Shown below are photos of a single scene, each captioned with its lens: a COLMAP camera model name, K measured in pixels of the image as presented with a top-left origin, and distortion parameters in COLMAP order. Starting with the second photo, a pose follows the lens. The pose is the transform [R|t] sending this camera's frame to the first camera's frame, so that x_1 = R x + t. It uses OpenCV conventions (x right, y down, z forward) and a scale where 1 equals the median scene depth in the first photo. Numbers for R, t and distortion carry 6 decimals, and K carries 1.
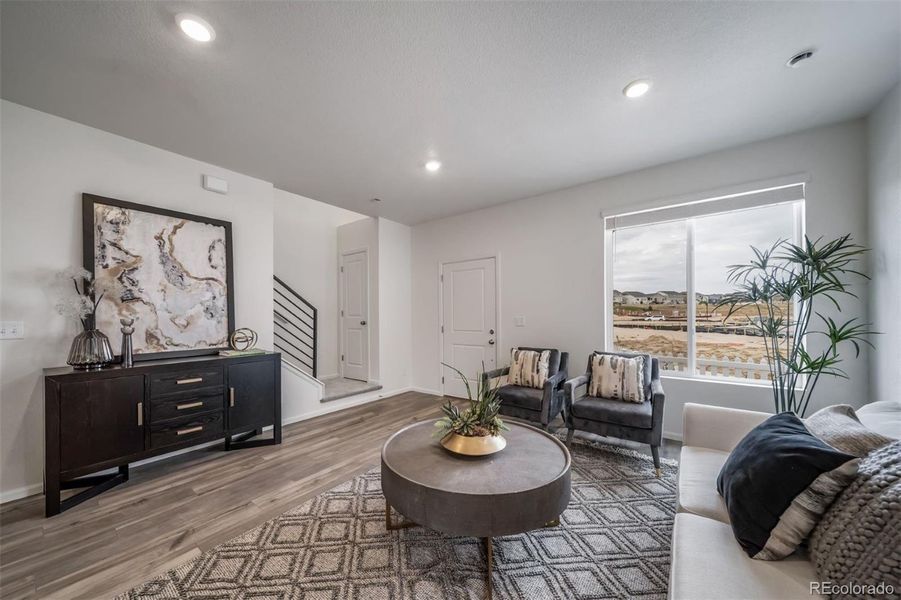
lens RADIAL K [[321.1, 0, 449.2], [0, 321.1, 311.0], [0, 0, 1]] dist [0.000643, 0.000024]
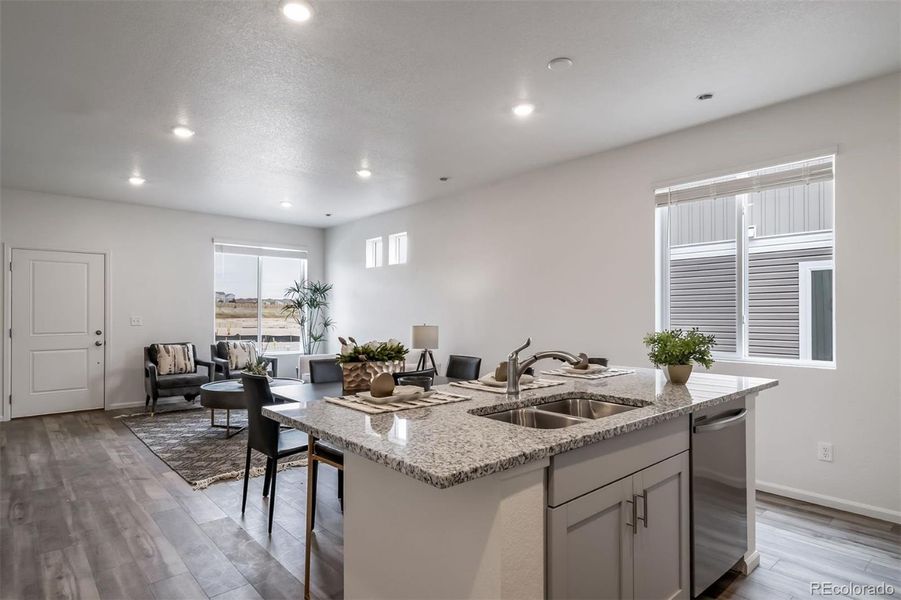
lens RADIAL K [[486.9, 0, 452.1], [0, 486.9, 314.5], [0, 0, 1]] dist [0.002230, 0.000657]
pose [[0.155950, 0.013546, 0.987672, -1.632771], [-0.010093, 0.999876, -0.012120, 0.027181], [-0.987713, -0.008078, 0.156067, -0.357190]]
